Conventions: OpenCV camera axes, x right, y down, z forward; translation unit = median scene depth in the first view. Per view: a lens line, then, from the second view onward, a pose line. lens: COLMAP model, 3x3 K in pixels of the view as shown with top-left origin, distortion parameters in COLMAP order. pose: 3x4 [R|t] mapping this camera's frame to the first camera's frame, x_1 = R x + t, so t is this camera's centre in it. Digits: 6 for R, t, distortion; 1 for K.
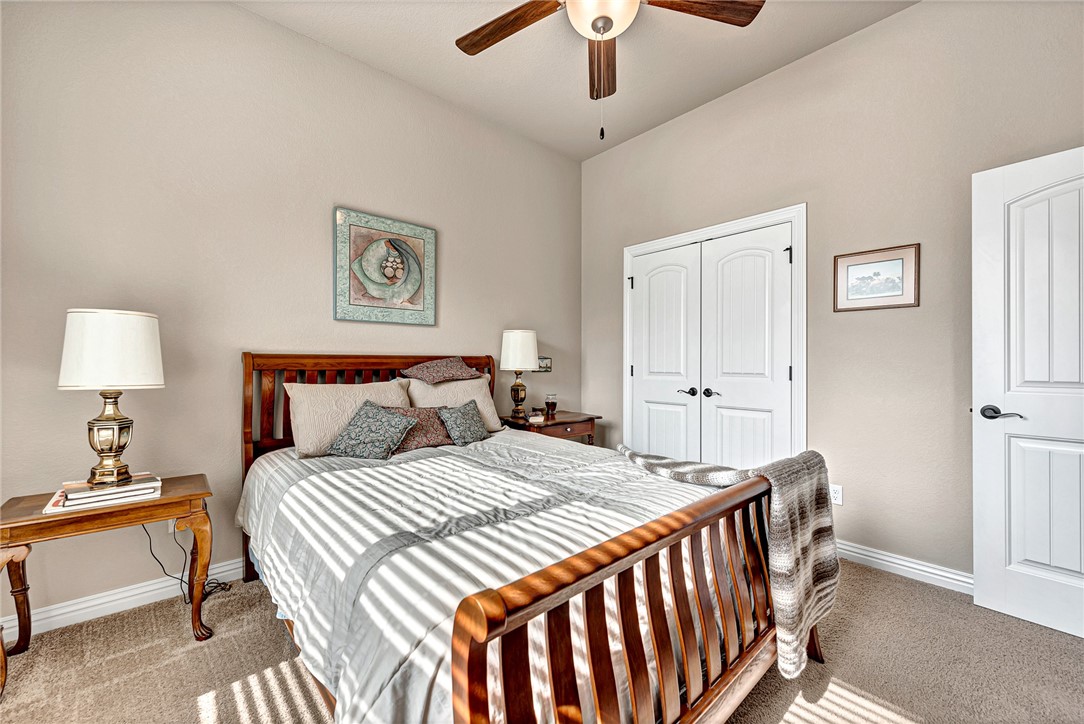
lens RADIAL K [[434.0, 0, 536.8], [0, 434.0, 362.3], [0, 0, 1]] dist [0.003911, -0.000639]
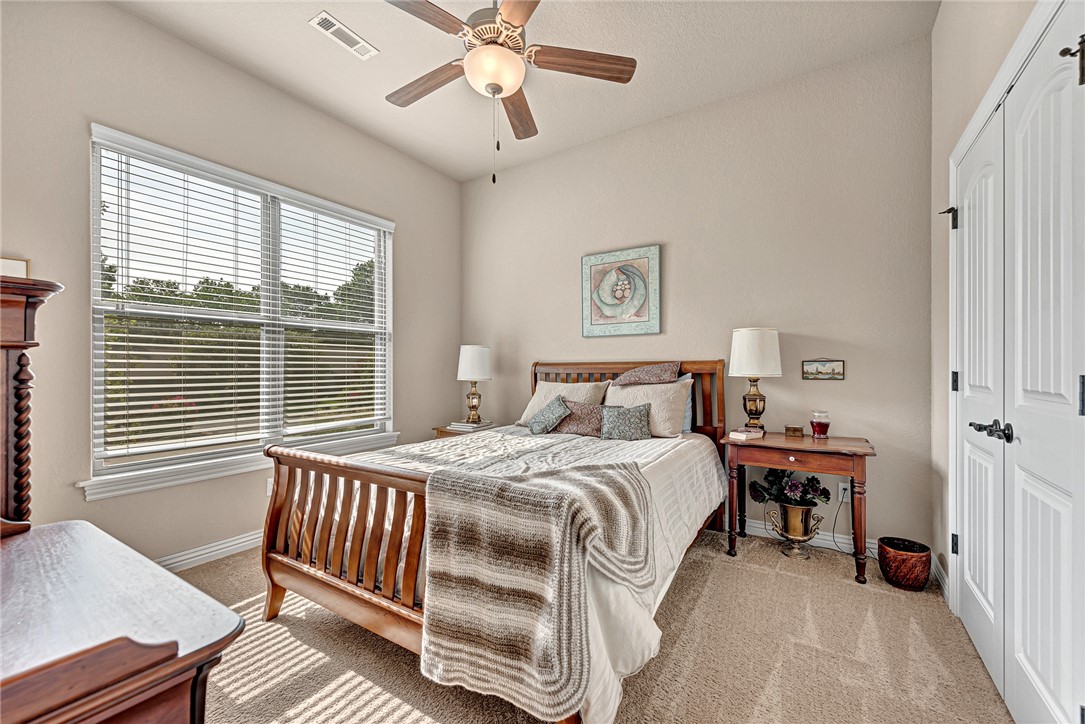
lens RADIAL K [[434.4, 0, 539.1], [0, 434.4, 365.4], [0, 0, 1]] dist [0.003911, -0.000639]
pose [[0.252503, -0.007606, -0.967566, 0.776545], [0.004216, 0.999968, -0.006760, 0.001505], [0.967587, -0.002372, 0.252528, 0.463648]]
